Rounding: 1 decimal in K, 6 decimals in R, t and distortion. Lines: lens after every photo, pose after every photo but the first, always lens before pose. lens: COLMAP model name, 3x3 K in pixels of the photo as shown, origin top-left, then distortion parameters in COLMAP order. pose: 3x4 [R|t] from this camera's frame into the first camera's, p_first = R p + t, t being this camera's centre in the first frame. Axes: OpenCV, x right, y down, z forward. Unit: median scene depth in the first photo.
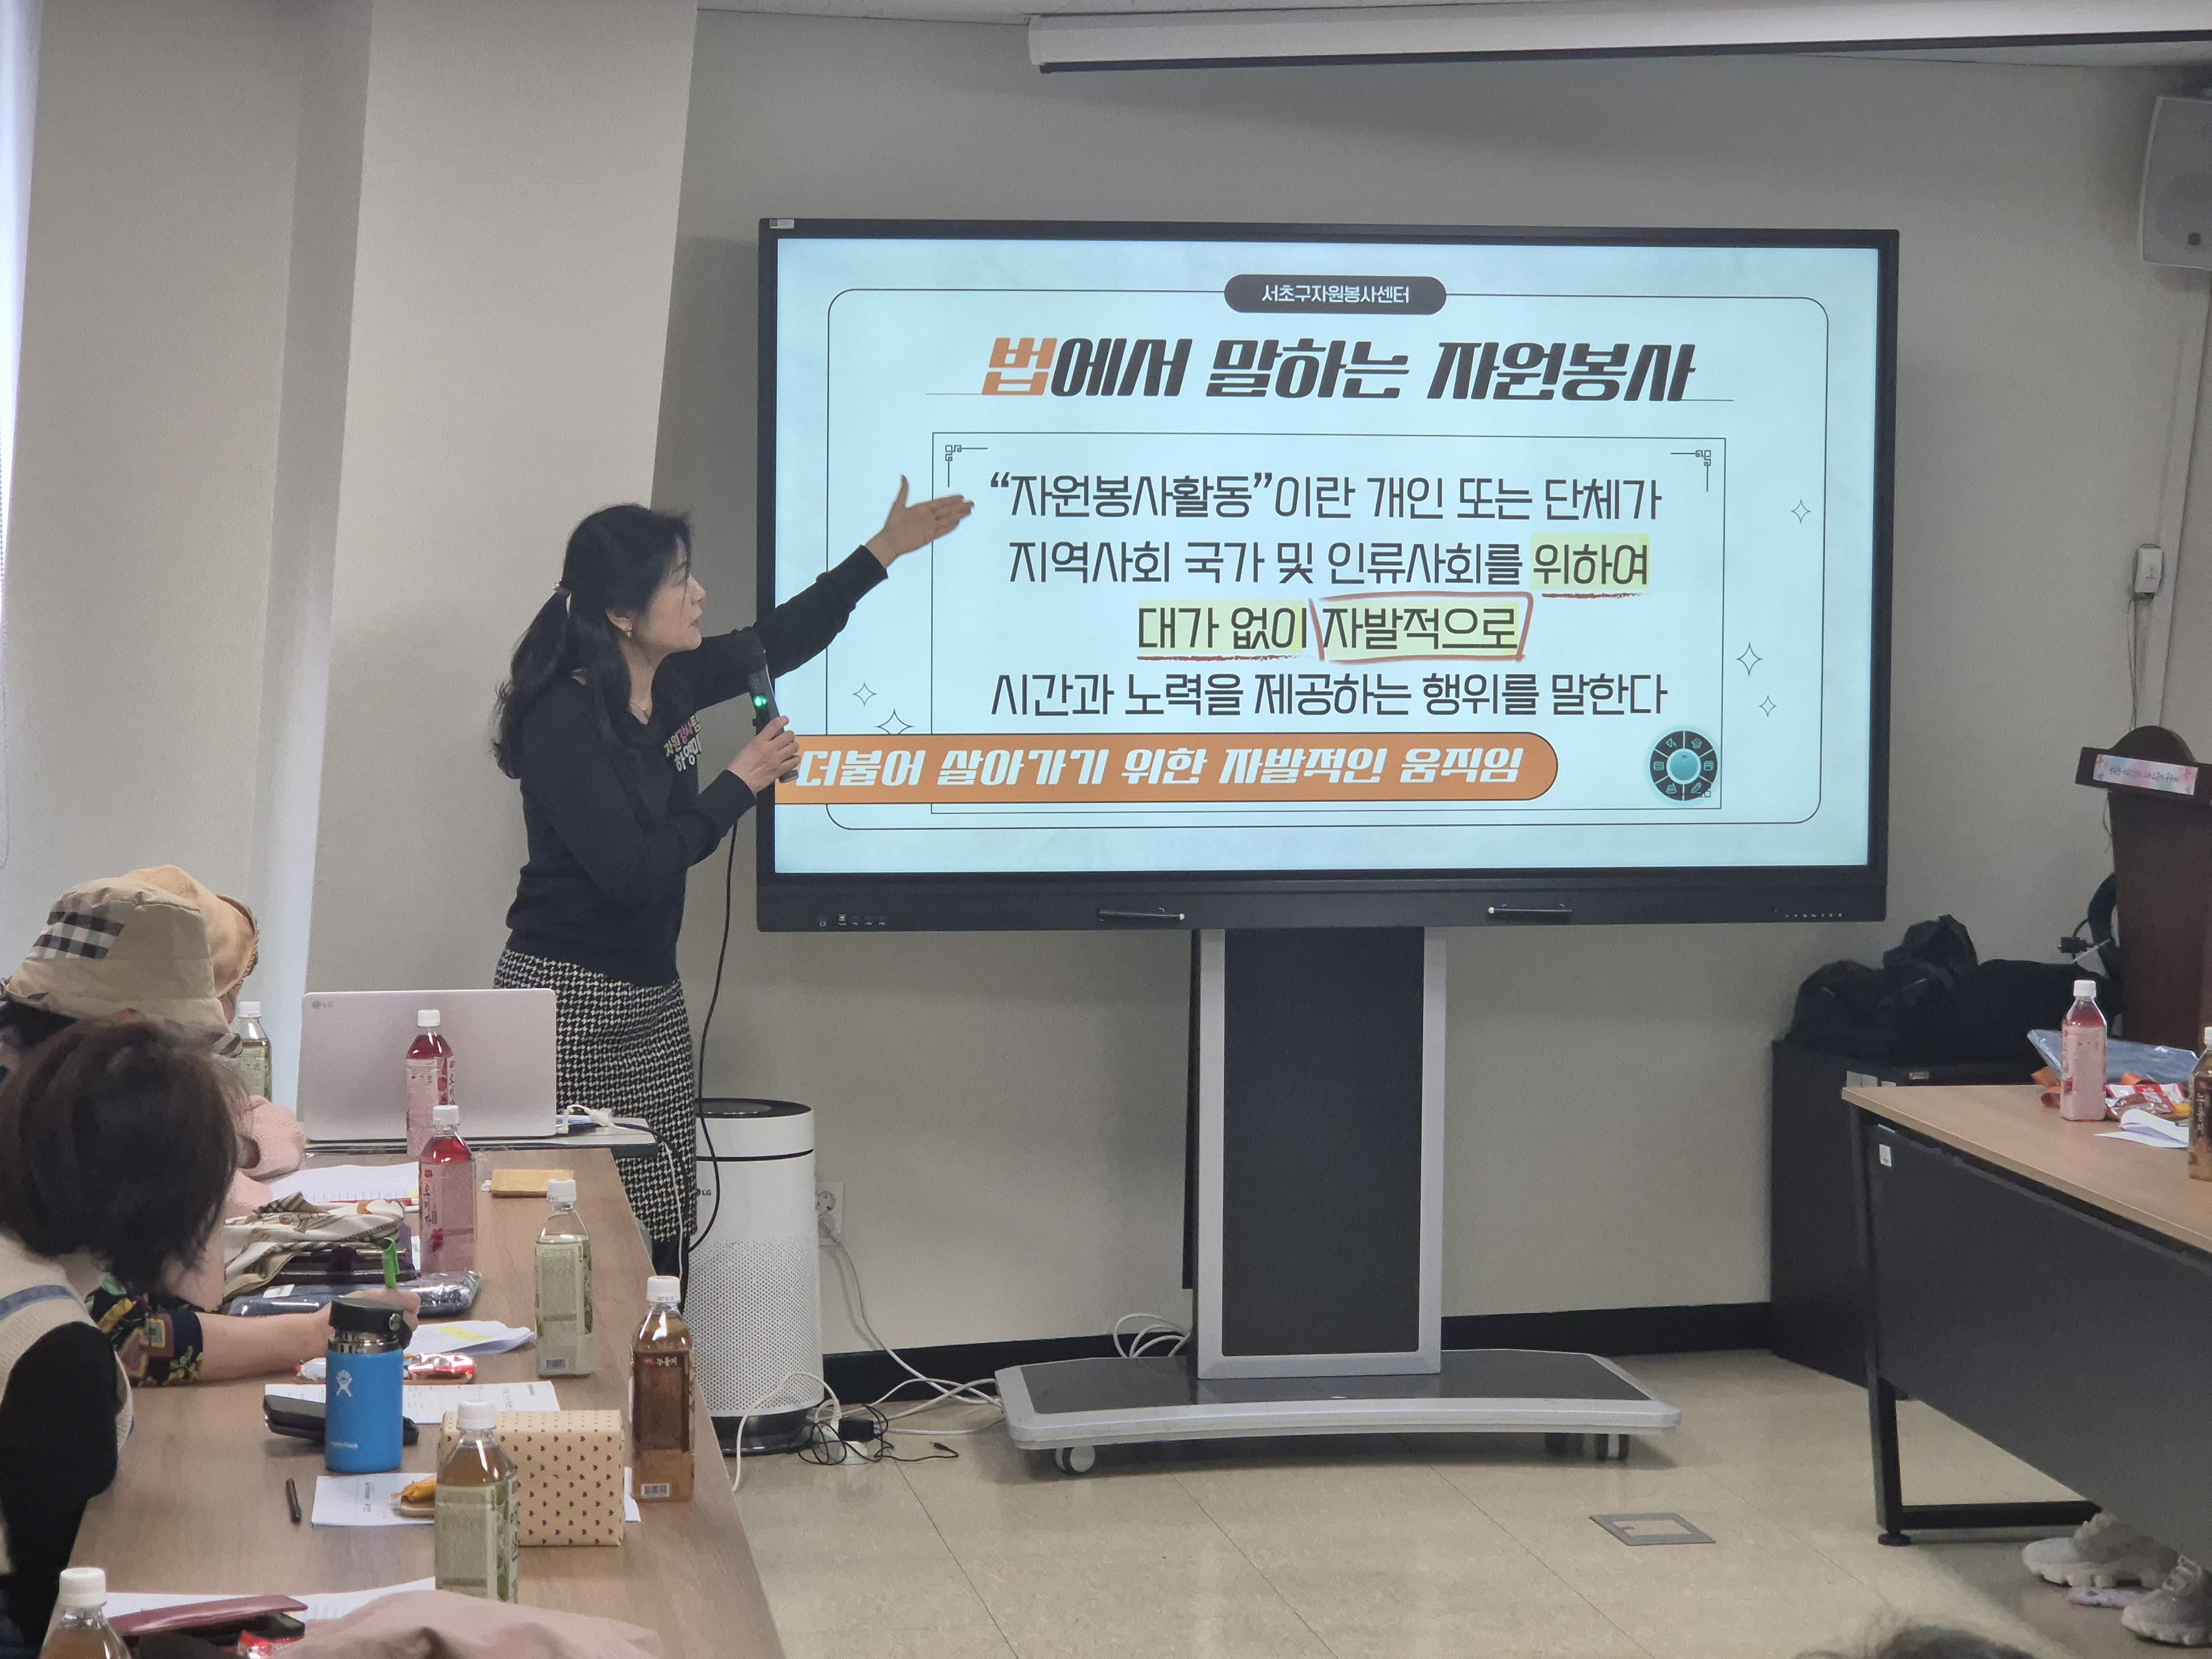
lens RADIAL K [[4951.2, 0, 1107.2], [0, 4951.2, 823.0], [0, 0, 1]] dist [-0.101992, 0.000000]
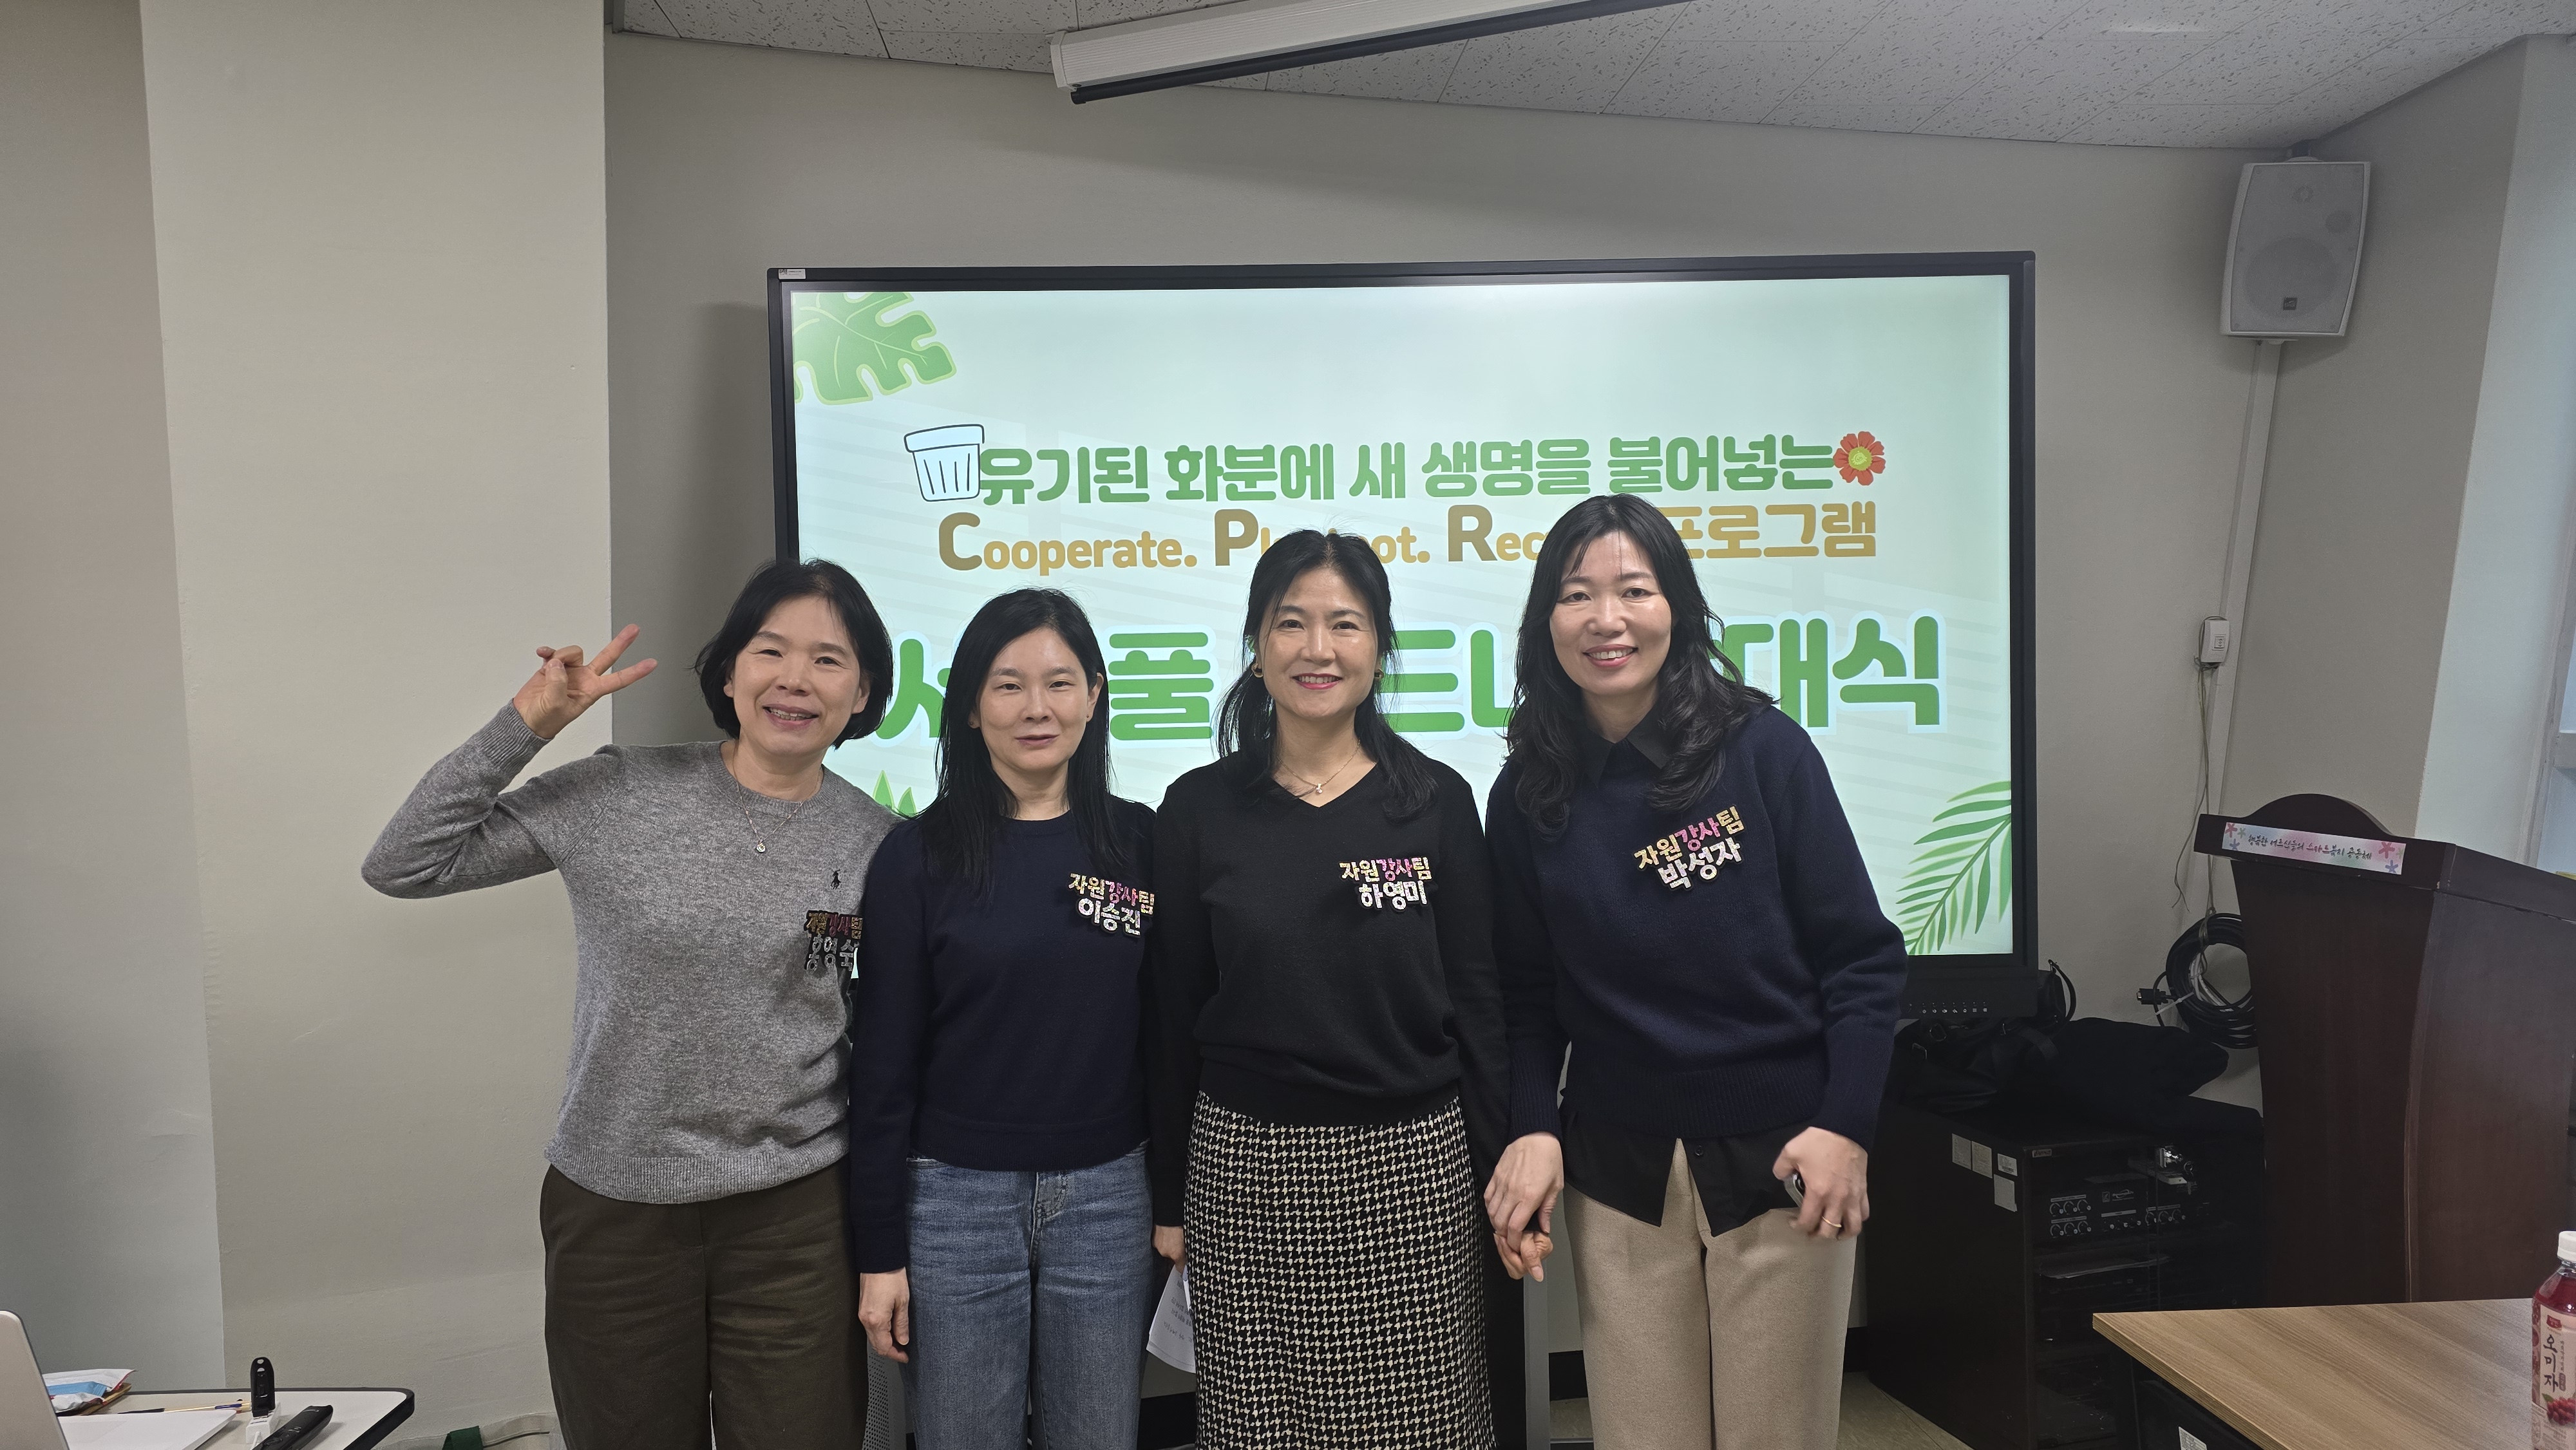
lens RADIAL K [[1726.3, 0, 1283.7], [0, 1726.3, 716.2], [0, 0, 1]] dist [0.045829, -0.040928]
pose [[0.995545, -0.019047, -0.092342, 0.049131], [0.014436, 0.998627, -0.050349, -0.020196], [0.093174, 0.048791, 0.994454, 0.643264]]
